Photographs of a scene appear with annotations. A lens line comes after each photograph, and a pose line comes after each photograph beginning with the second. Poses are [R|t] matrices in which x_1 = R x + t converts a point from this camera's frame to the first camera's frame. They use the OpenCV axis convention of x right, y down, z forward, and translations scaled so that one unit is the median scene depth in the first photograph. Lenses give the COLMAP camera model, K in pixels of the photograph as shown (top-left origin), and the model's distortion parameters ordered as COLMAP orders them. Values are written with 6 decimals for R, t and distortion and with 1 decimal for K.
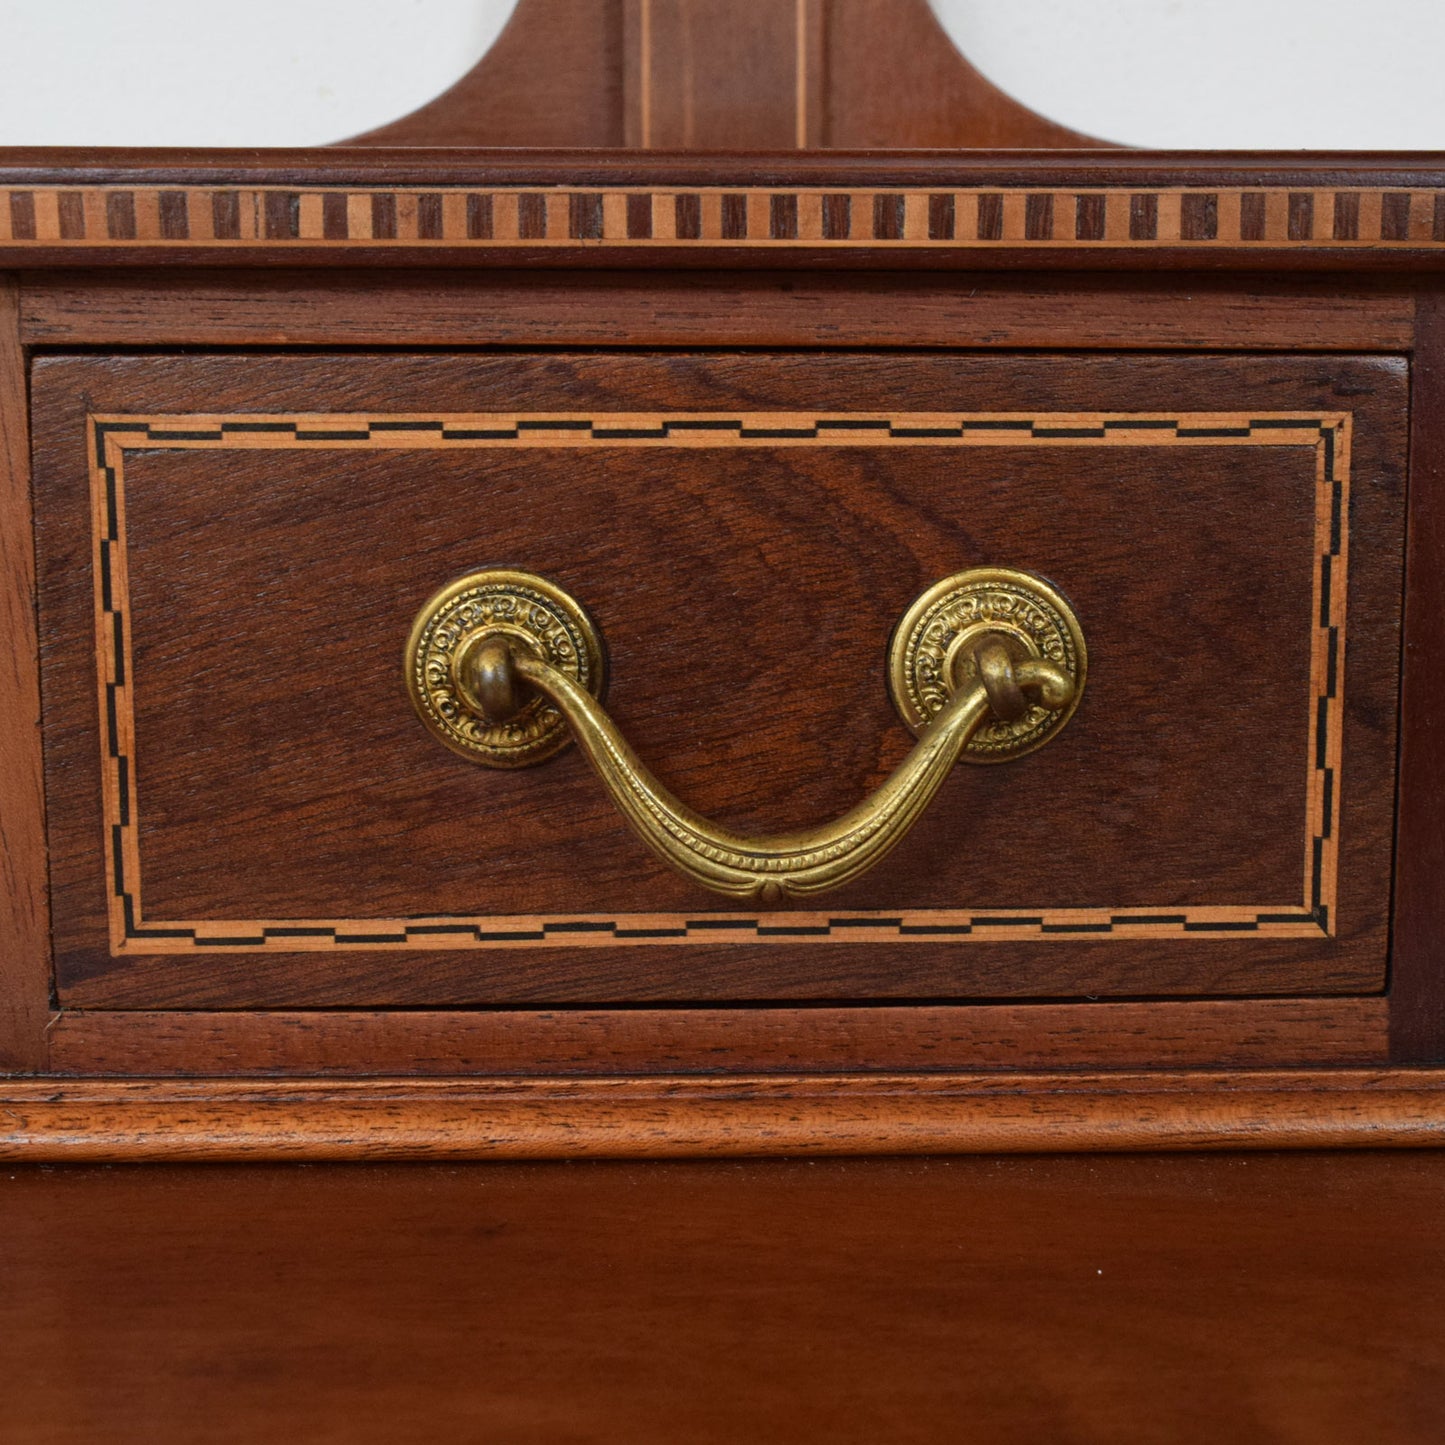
lens RADIAL K [[2632.4, 0, 754.8], [0, 2632.4, 751.3], [0, 0, 1]] dist [-0.036321, 0.056814]
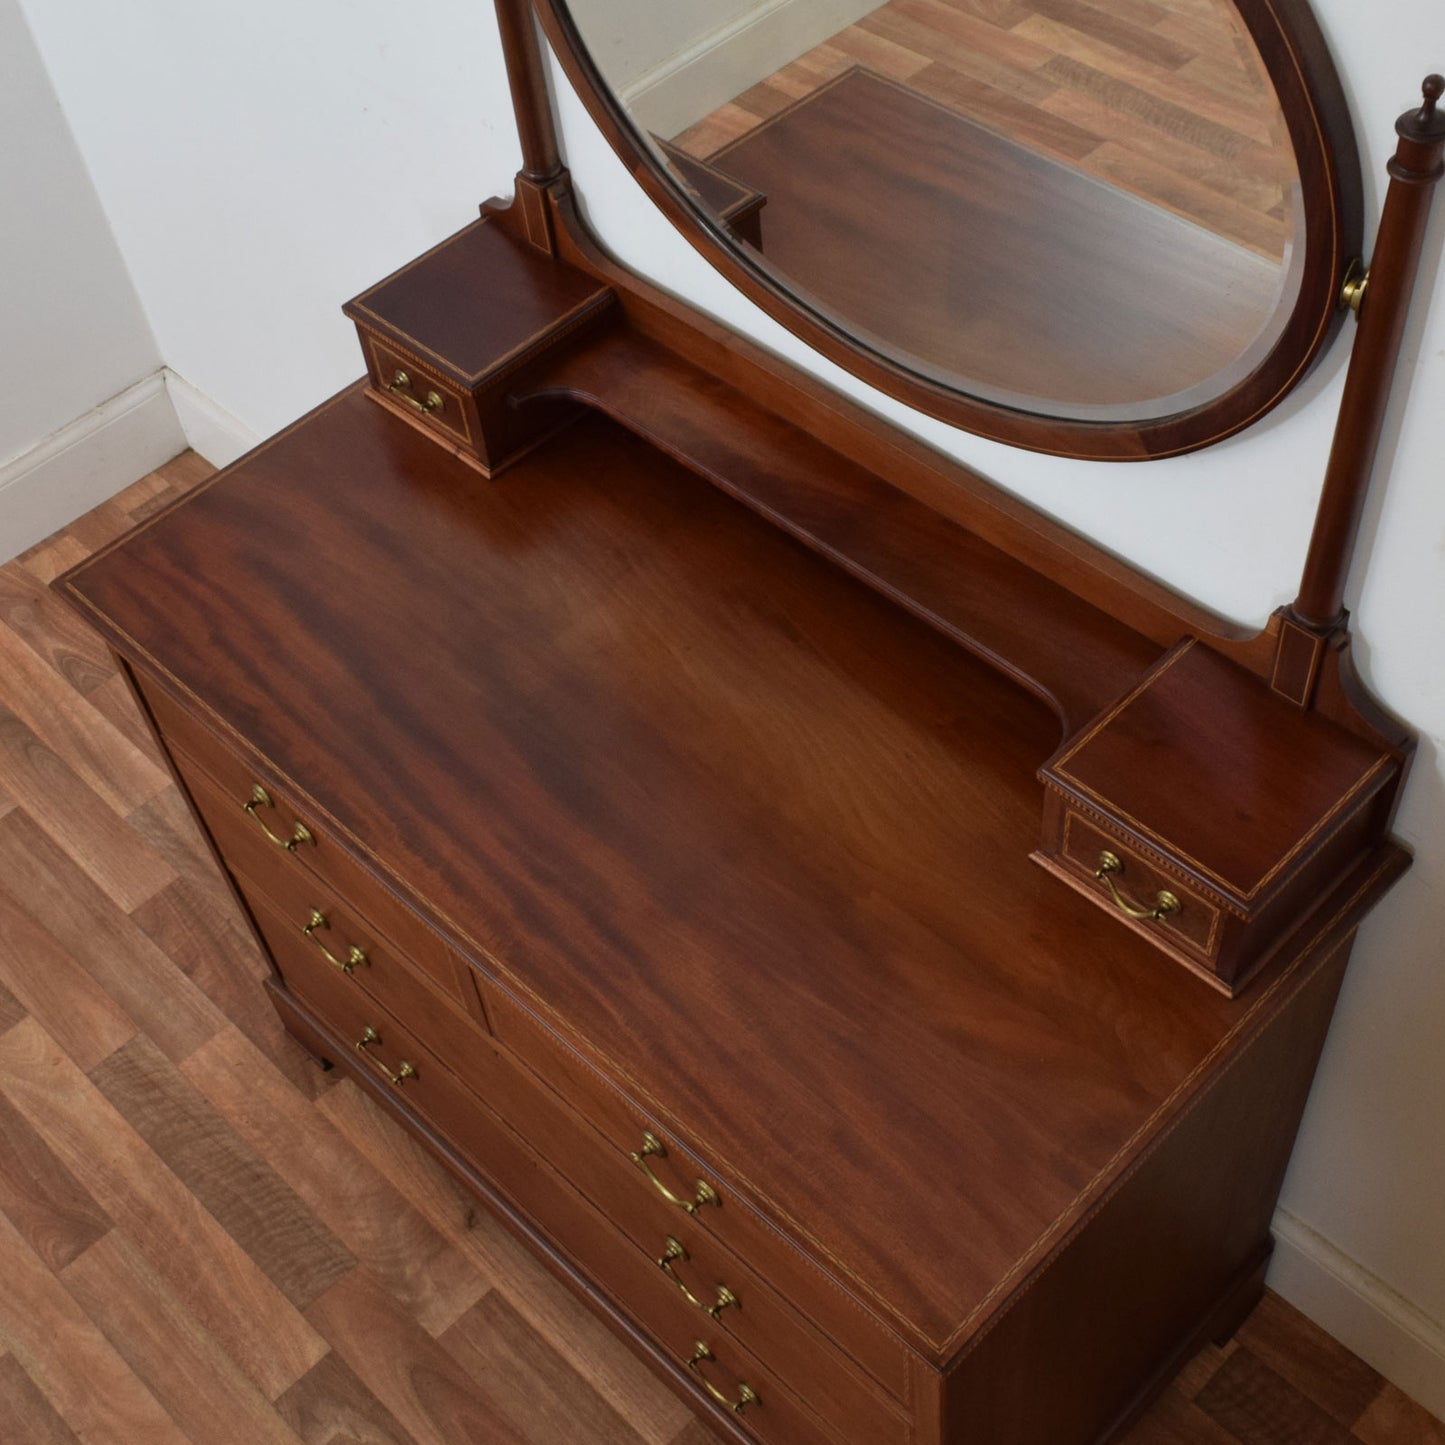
lens RADIAL K [[1939.2, 0, 770.9], [0, 1939.2, 726.6], [0, 0, 1]] dist [-0.020452, 0.026835]
pose [[0.682441, 0.533396, -0.499764, 1.596543], [-0.045898, 0.713648, 0.698999, -3.689623], [0.729499, -0.454088, 0.511504, -2.001451]]
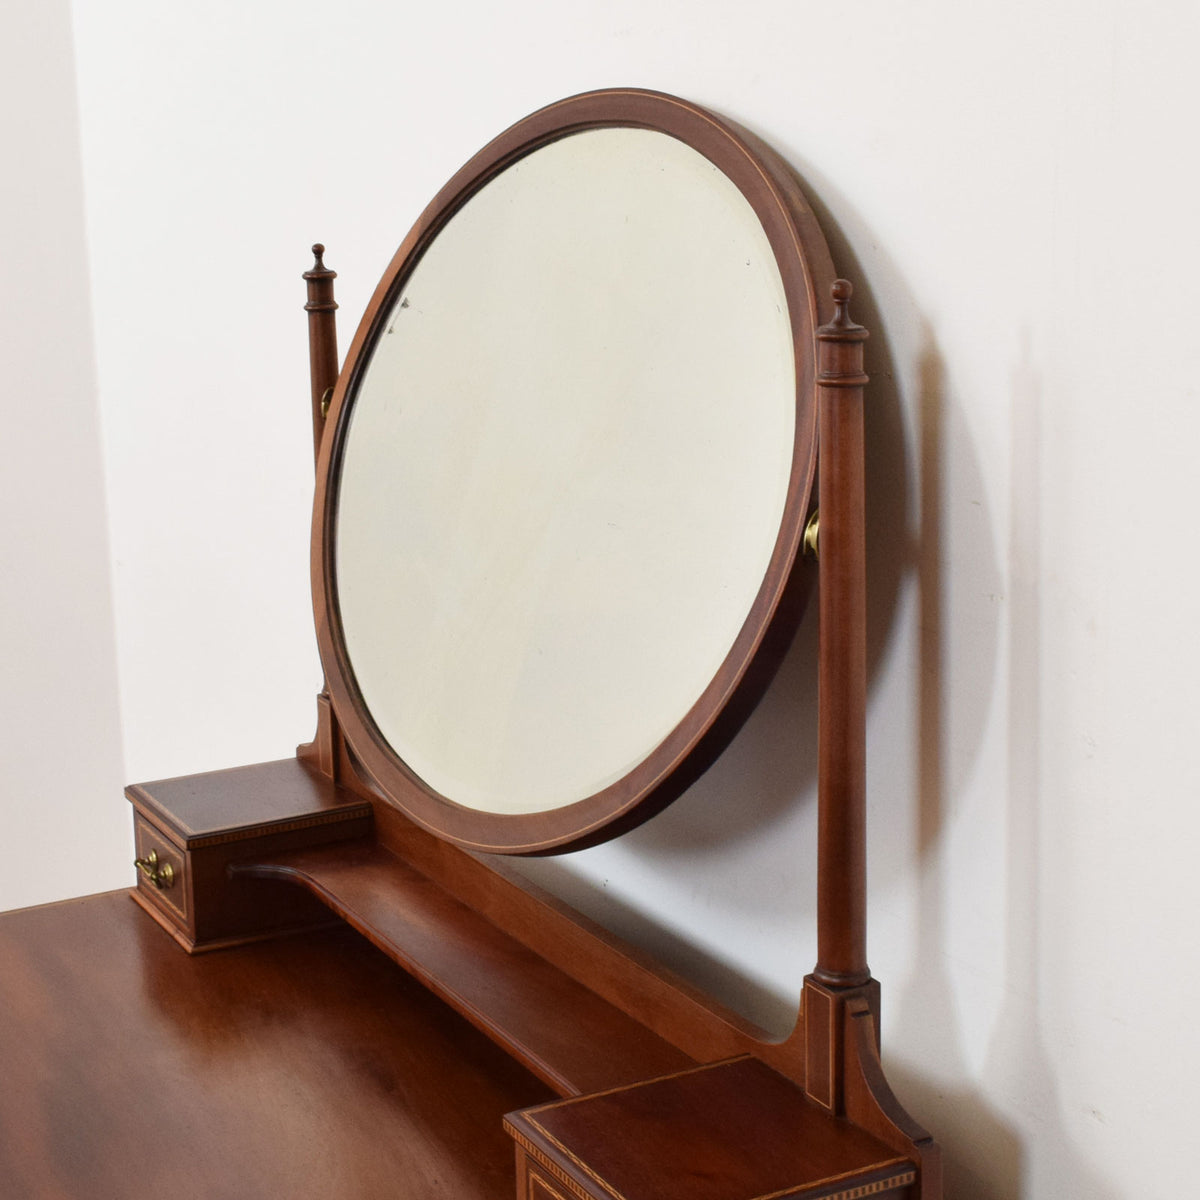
lens RADIAL K [[2153.8, 0, 600.0], [0, 2153.8, 600.0], [0, 0, 1]] dist [-0.046546, 0.067319]
pose [[0.438270, 0.173571, -0.881925, 3.670947], [-0.117549, 0.983820, 0.135209, -1.969124], [0.891124, 0.044411, 0.451582, -1.023031]]
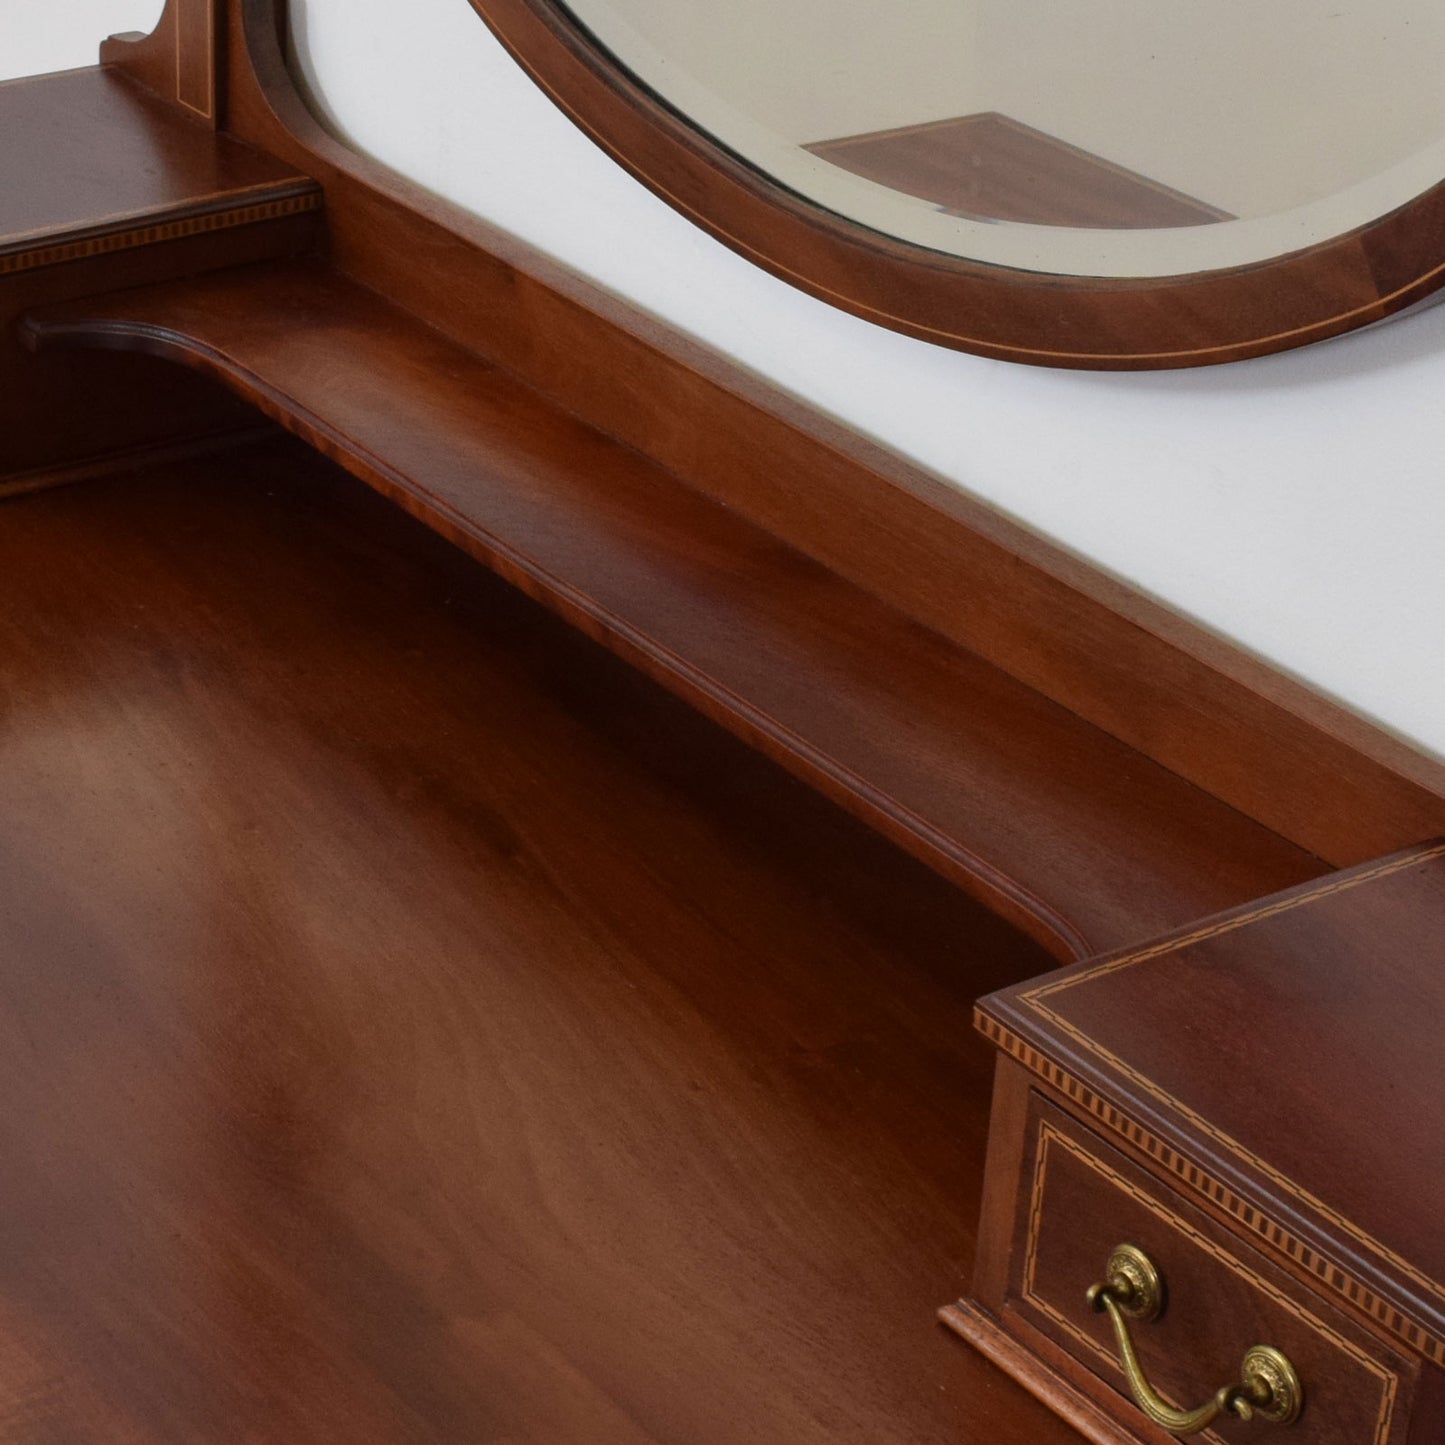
lens RADIAL K [[3767.1, 0, 722.5], [0, 3767.1, 722.5], [0, 0, 1]] dist [-0.064996, 0.282267]
pose [[0.556062, 0.406109, -0.725169, 2.027441], [-0.180211, 0.910654, 0.371798, -1.746577], [0.811369, -0.076059, 0.579565, -1.312784]]
